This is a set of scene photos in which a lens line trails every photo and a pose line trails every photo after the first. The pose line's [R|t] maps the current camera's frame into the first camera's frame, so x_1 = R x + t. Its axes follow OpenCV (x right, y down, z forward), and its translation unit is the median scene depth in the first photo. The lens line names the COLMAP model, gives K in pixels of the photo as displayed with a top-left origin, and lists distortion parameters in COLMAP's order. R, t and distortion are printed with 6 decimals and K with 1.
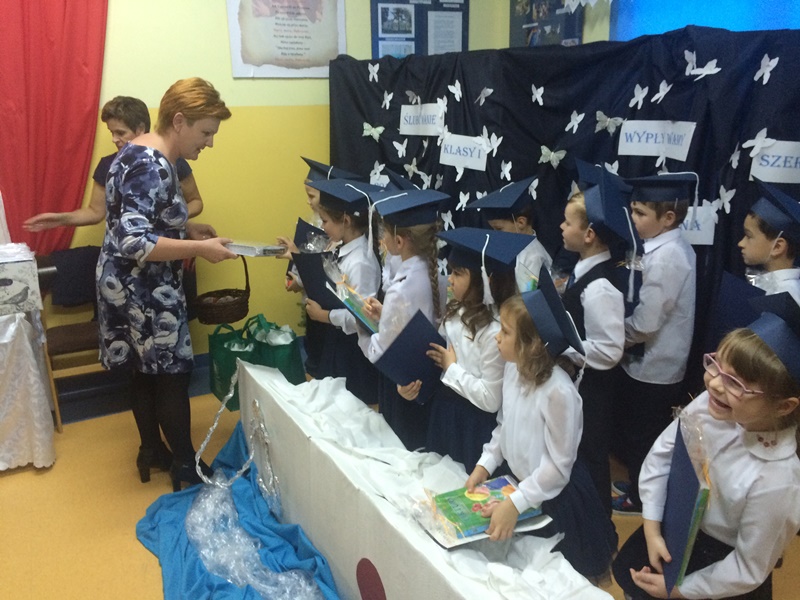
lens RADIAL K [[681.2, 0, 397.6], [0, 681.2, 298.7], [0, 0, 1]] dist [0.097841, -0.143626]
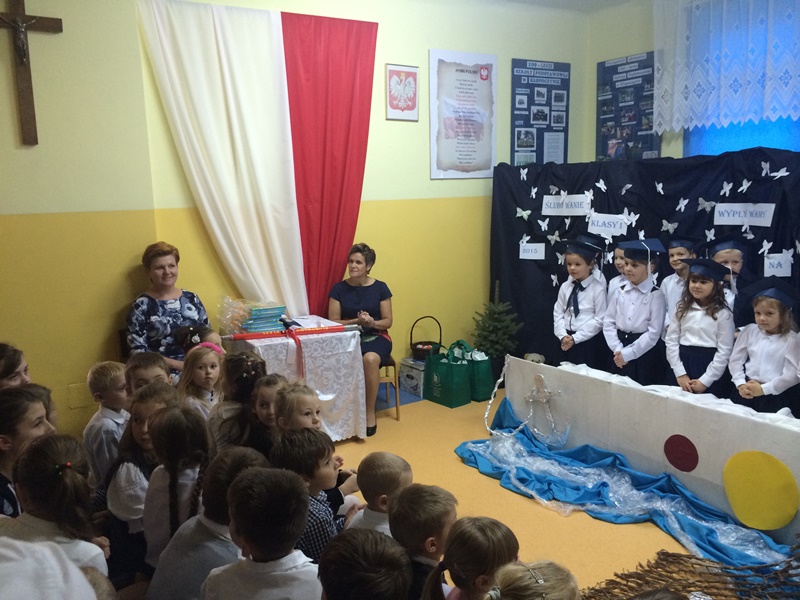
lens RADIAL K [[681.2, 0, 397.6], [0, 681.2, 298.7], [0, 0, 1]] dist [0.097841, -0.143626]
pose [[0.994991, -0.023277, 0.097216, -0.507972], [0.035401, 0.991535, -0.124921, 0.117763], [-0.093486, 0.127737, 0.987392, -0.422949]]
